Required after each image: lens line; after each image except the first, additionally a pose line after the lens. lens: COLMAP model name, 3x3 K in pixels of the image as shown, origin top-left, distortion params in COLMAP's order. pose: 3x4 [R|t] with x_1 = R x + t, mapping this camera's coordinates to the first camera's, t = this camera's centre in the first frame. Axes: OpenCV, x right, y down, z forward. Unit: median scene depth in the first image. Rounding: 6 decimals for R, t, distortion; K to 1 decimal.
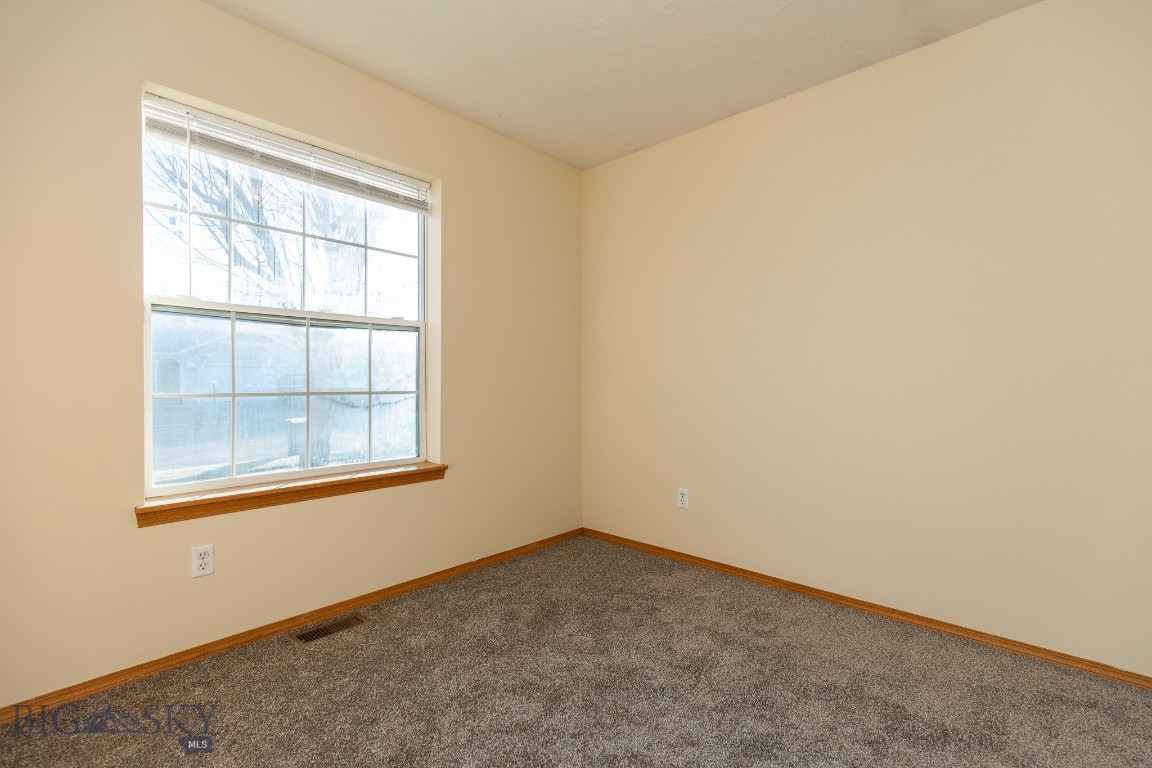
lens RADIAL K [[515.3, 0, 576.0], [0, 515.3, 384.0], [0, 0, 1]] dist [0.004143, -0.000456]
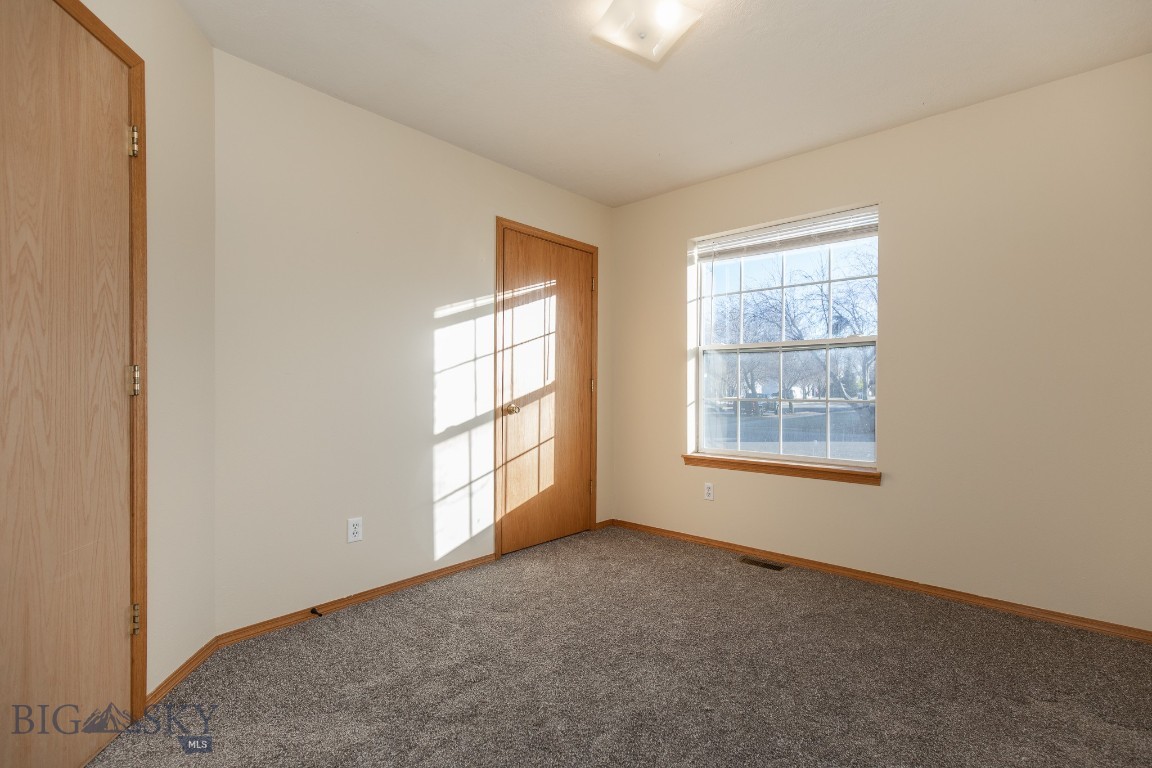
lens RADIAL K [[515.3, 0, 576.0], [0, 515.3, 384.0], [0, 0, 1]] dist [0.004143, -0.000456]
pose [[0.012736, -0.010701, -0.999862, 0.934951], [-0.007159, 0.999916, -0.010793, -0.007261], [0.999893, 0.007295, 0.012658, 0.454199]]
